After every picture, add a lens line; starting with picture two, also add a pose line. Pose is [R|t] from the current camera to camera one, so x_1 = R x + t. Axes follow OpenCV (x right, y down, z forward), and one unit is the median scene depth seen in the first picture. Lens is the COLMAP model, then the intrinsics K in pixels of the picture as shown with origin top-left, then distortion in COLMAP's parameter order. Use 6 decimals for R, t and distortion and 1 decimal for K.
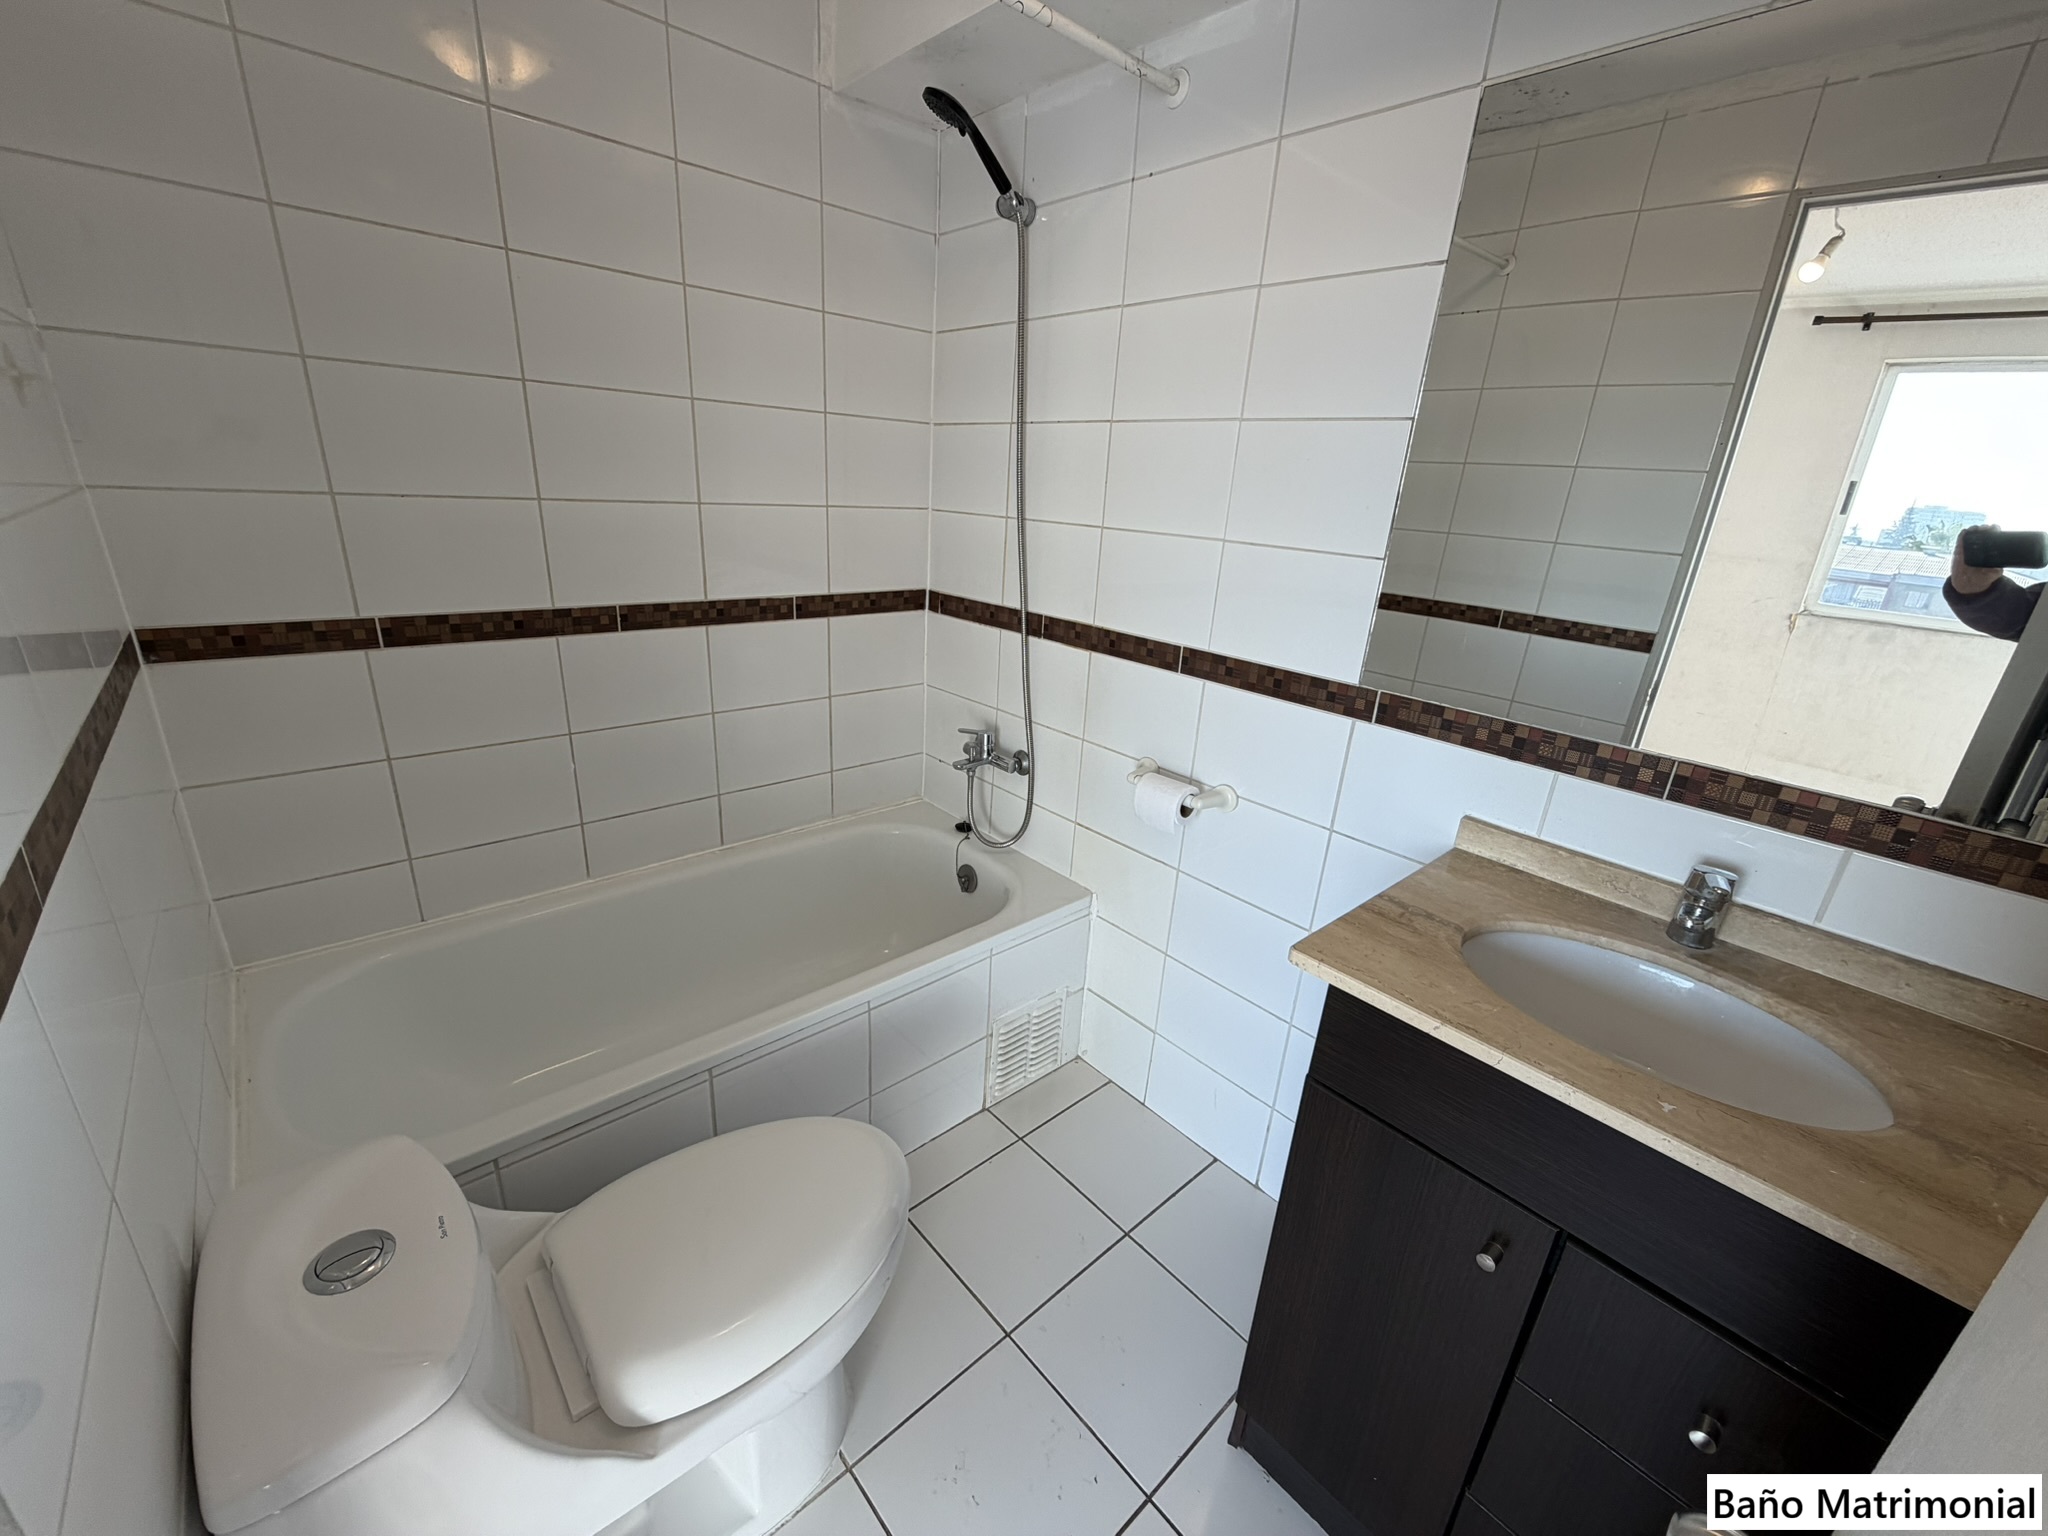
lens RADIAL K [[810.8, 0, 1024.8], [0, 810.8, 769.3], [0, 0, 1]] dist [-0.002358, 0.000776]
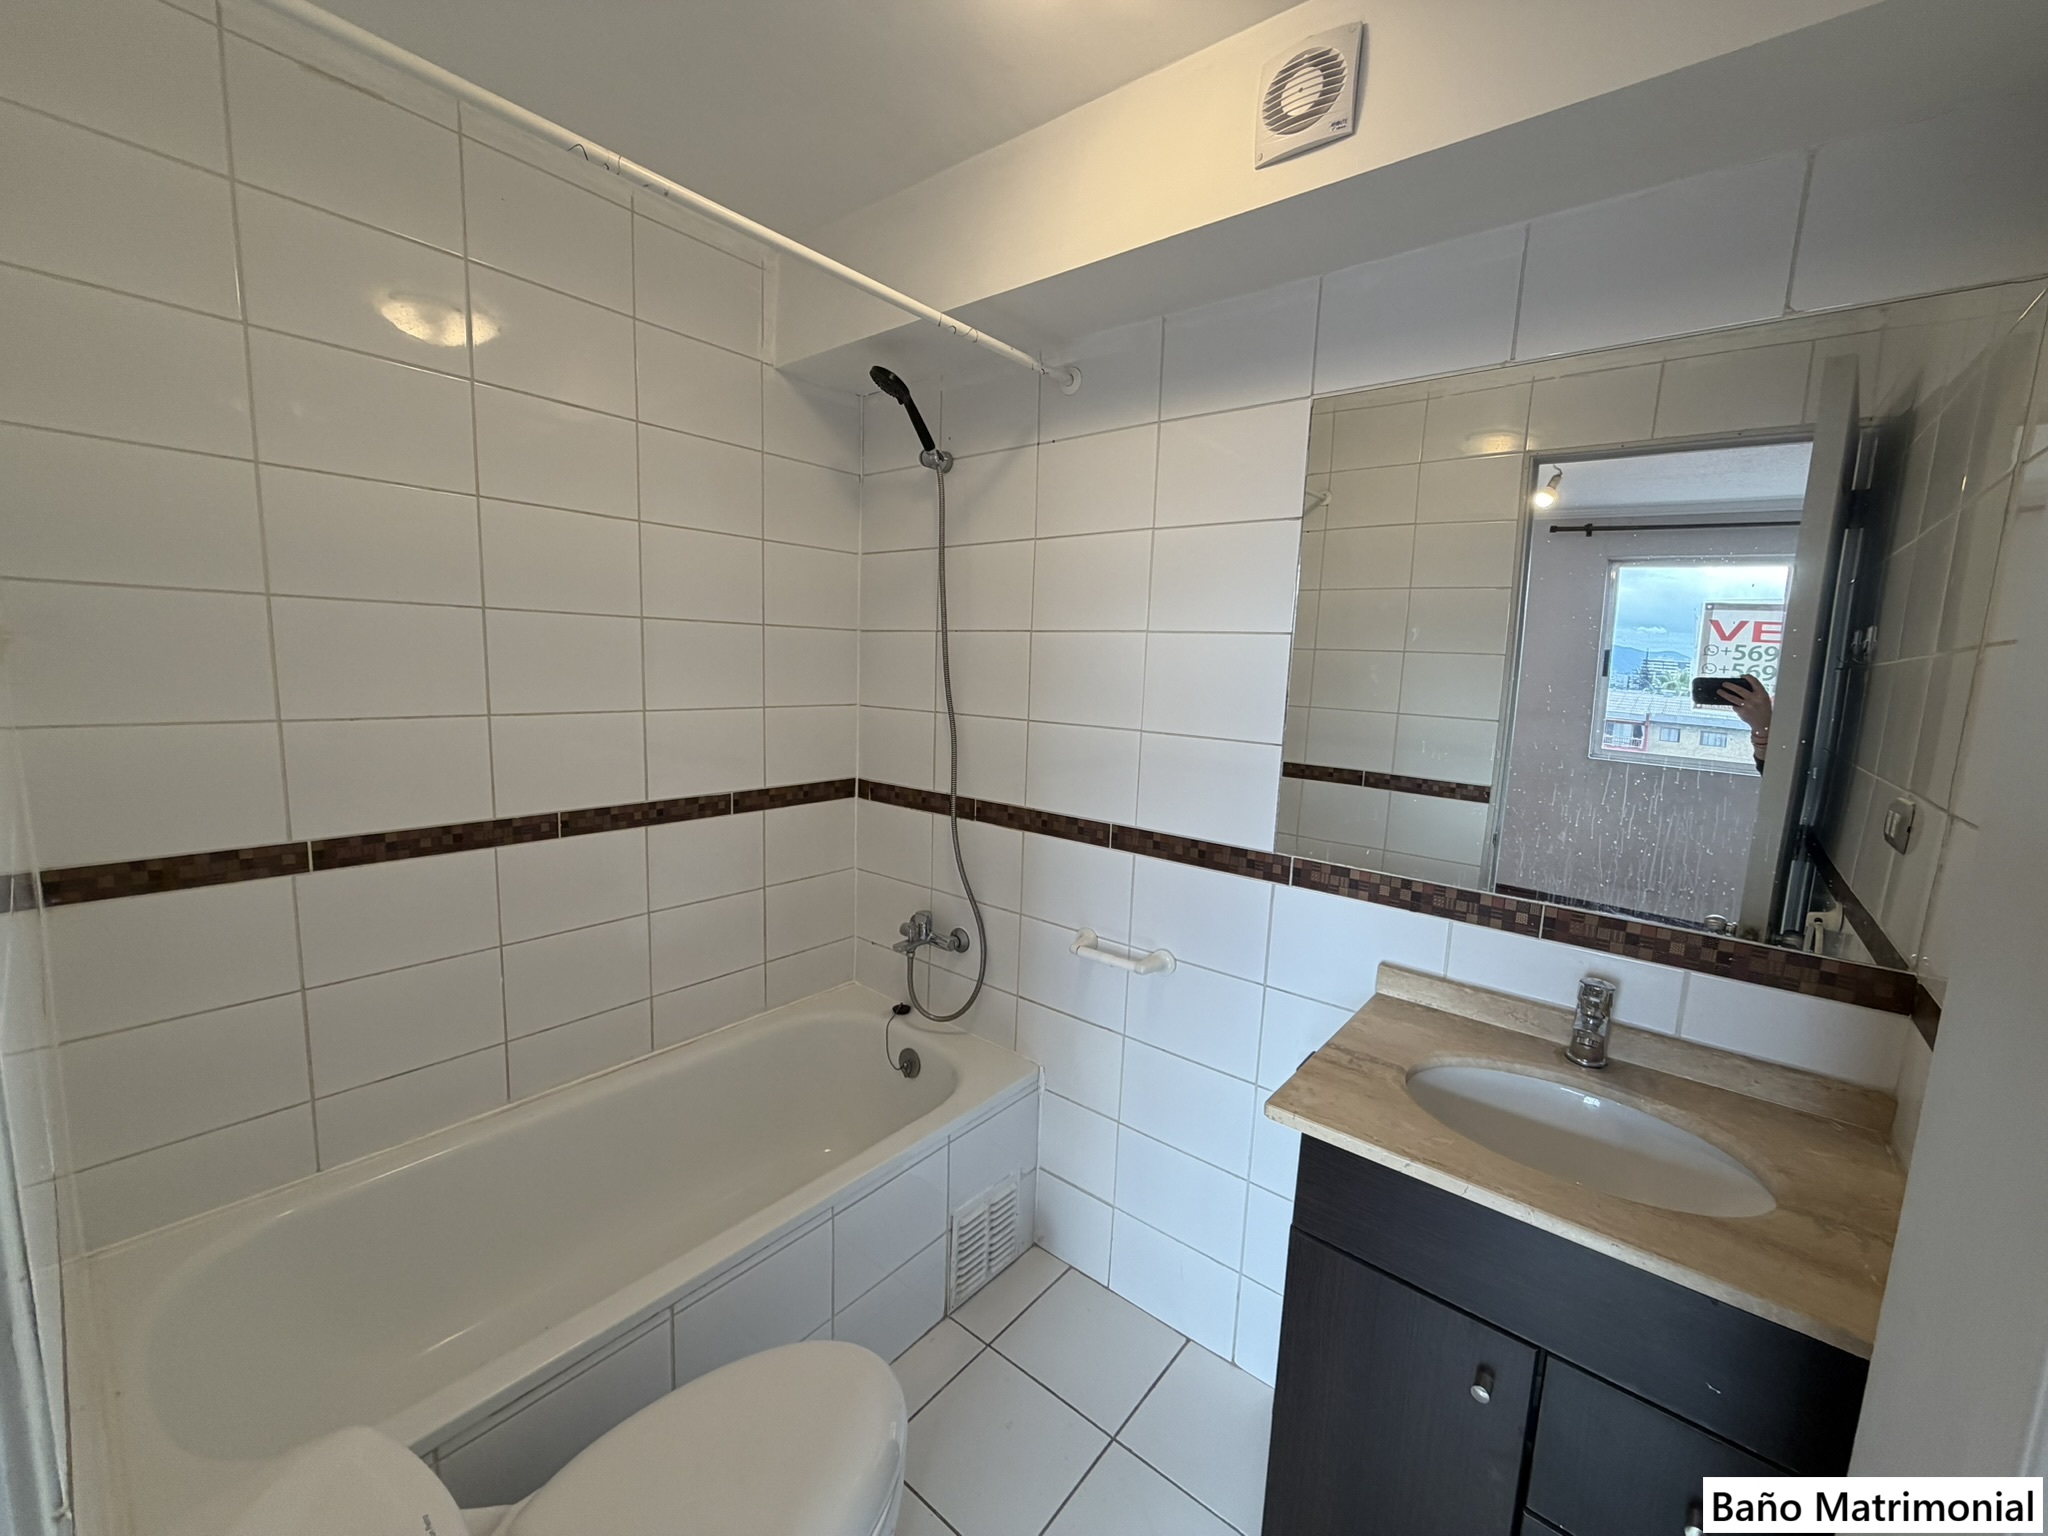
lens RADIAL K [[810.8, 0, 1018.4], [0, 810.8, 767.1], [0, 0, 1]] dist [-0.002358, 0.000776]
pose [[0.988266, -0.043374, 0.146457, -0.097542], [0.071750, 0.978289, -0.194428, -0.023836], [-0.134844, 0.202655, 0.969922, -0.075587]]
